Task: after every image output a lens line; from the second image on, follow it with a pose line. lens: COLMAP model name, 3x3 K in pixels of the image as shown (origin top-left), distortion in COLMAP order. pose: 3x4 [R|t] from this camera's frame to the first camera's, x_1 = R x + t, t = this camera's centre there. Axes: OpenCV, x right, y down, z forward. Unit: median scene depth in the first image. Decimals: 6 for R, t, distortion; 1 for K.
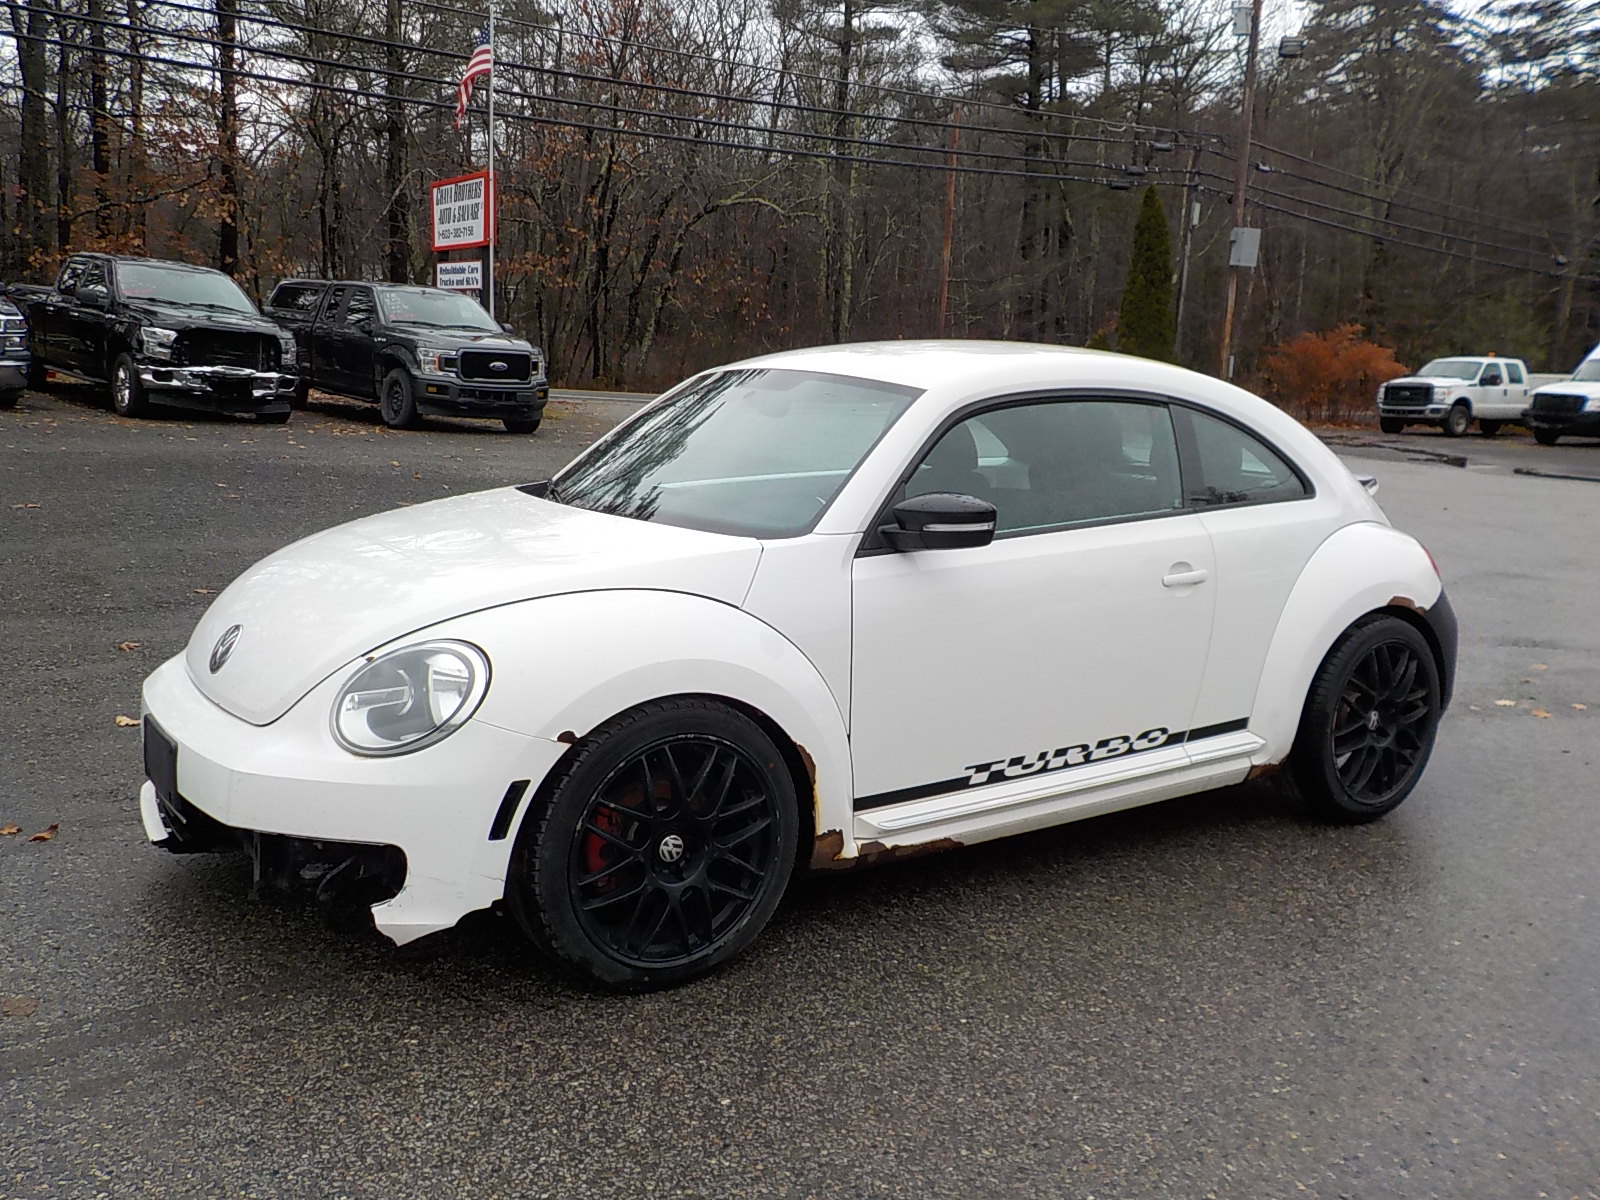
lens RADIAL K [[1373.7, 0, 800.0], [0, 1373.7, 600.0], [0, 0, 1]] dist [0.003429, -0.002488]
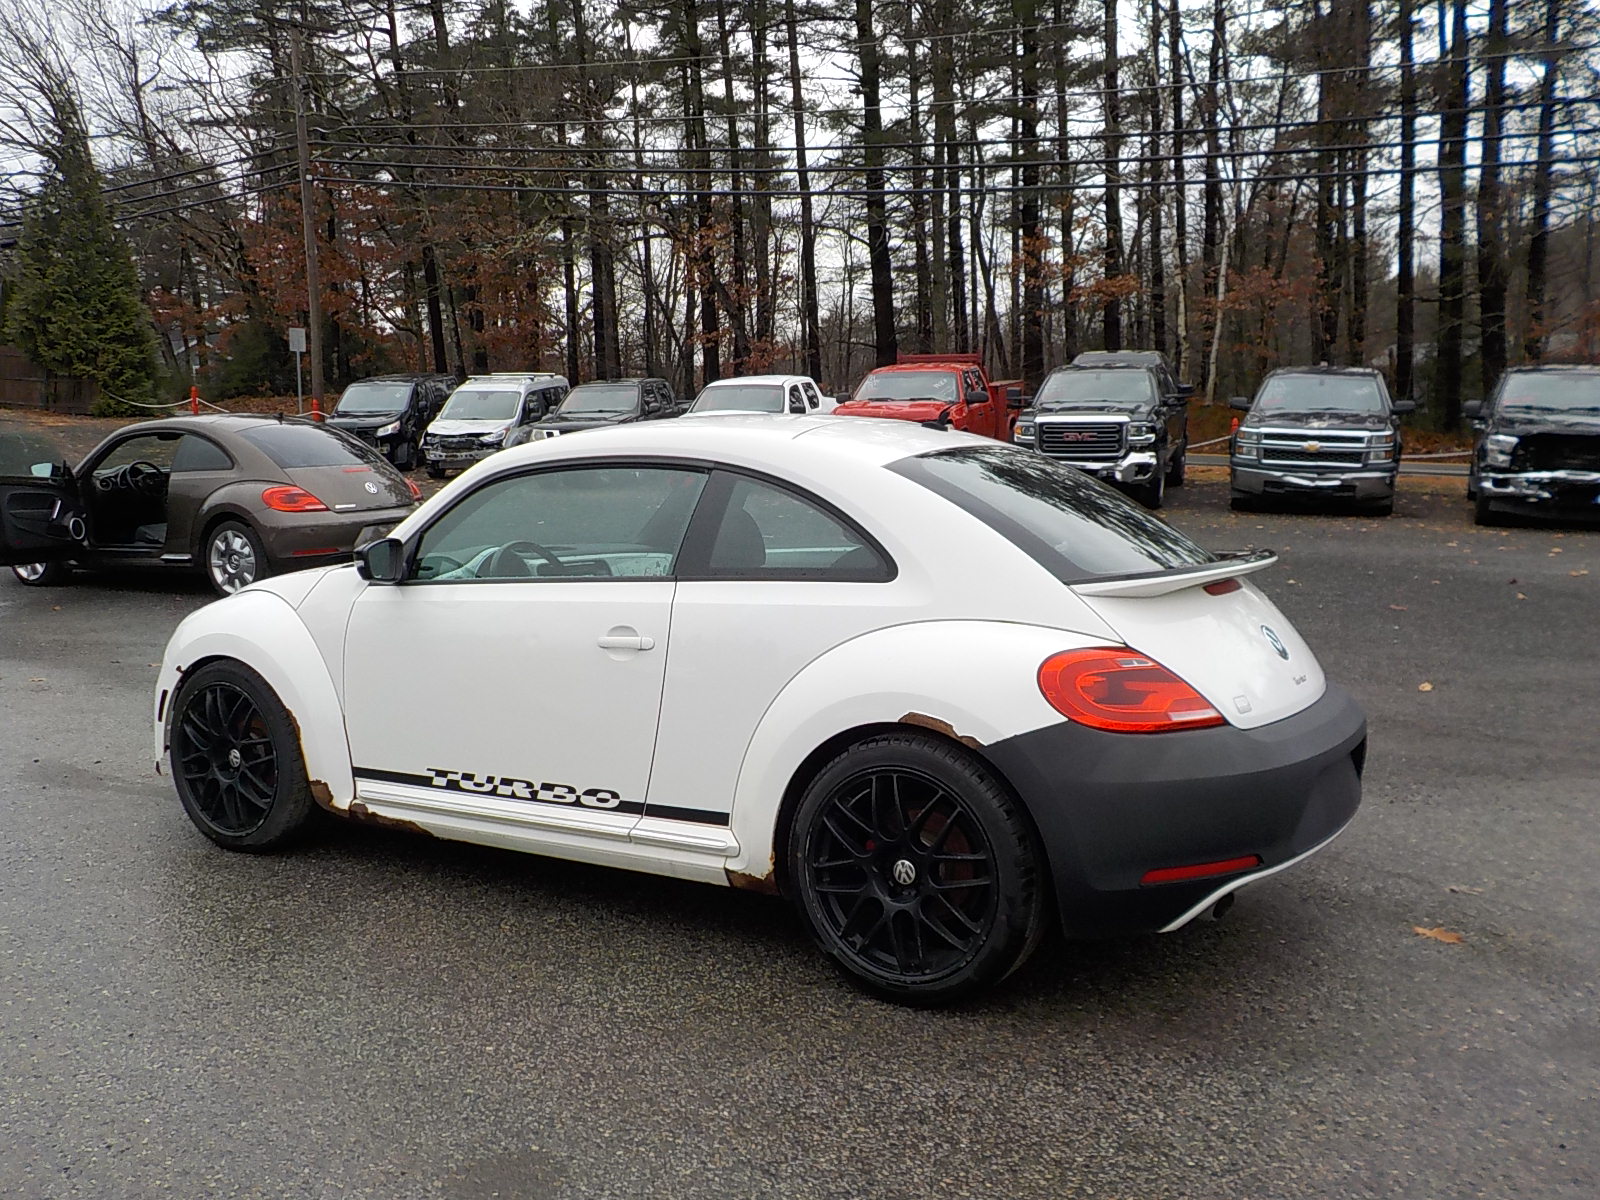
lens RADIAL K [[1373.7, 0, 800.0], [0, 1373.7, 600.0], [0, 0, 1]] dist [0.003429, -0.002488]
pose [[0.431494, 0.057382, -0.900289, 1.244681], [-0.132402, 0.991196, -0.000282, -0.063799], [0.892347, 0.119322, 0.435292, 0.689921]]
